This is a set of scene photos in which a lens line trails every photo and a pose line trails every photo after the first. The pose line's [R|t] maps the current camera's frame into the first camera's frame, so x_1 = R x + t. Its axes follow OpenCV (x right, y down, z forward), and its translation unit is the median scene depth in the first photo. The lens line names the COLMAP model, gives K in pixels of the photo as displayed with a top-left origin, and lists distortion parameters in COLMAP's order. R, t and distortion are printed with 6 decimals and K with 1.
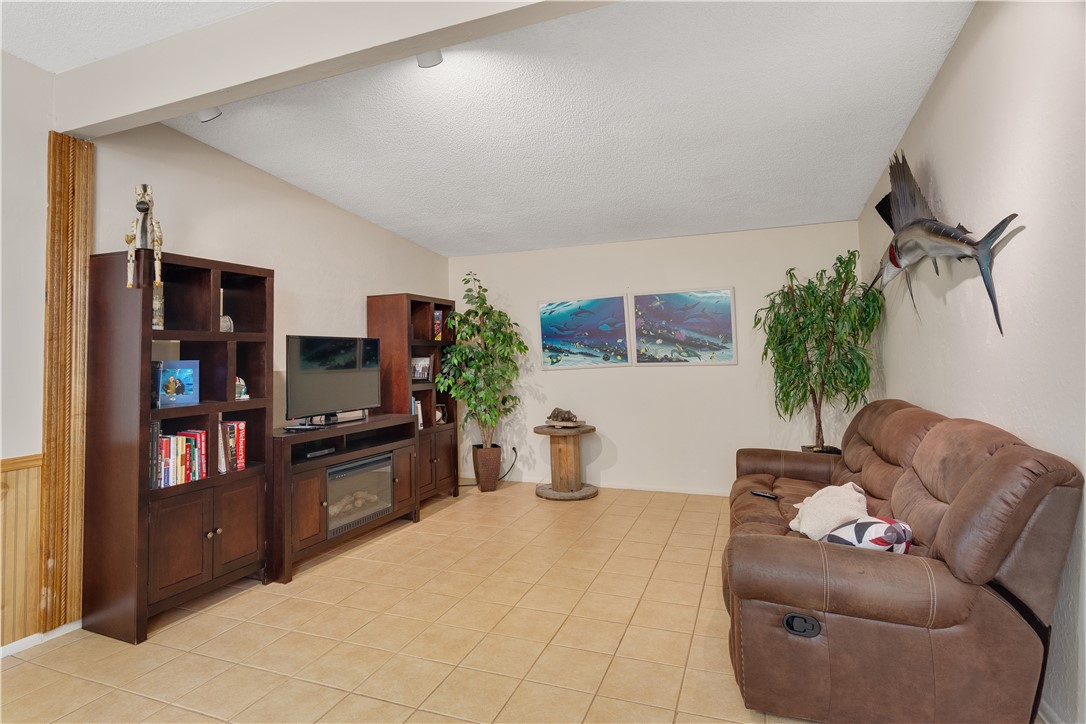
lens RADIAL K [[563.5, 0, 545.1], [0, 563.5, 355.7], [0, 0, 1]] dist [0.002973, -0.000004]
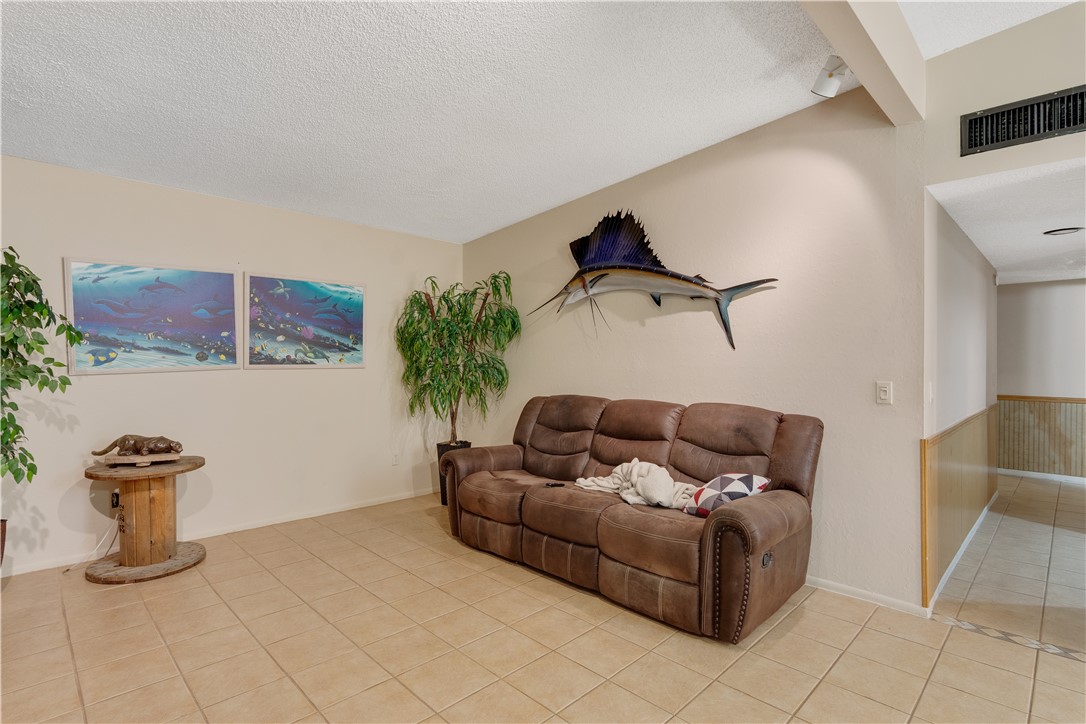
lens RADIAL K [[531.8, 0, 537.9], [0, 531.8, 379.8], [0, 0, 1]] dist [0.003848, 0.000086]
pose [[0.421642, -0.011917, 0.906684, -0.329154], [-0.018207, 0.999601, 0.021605, 0.010826], [-0.906580, -0.025617, 0.421256, 0.347100]]
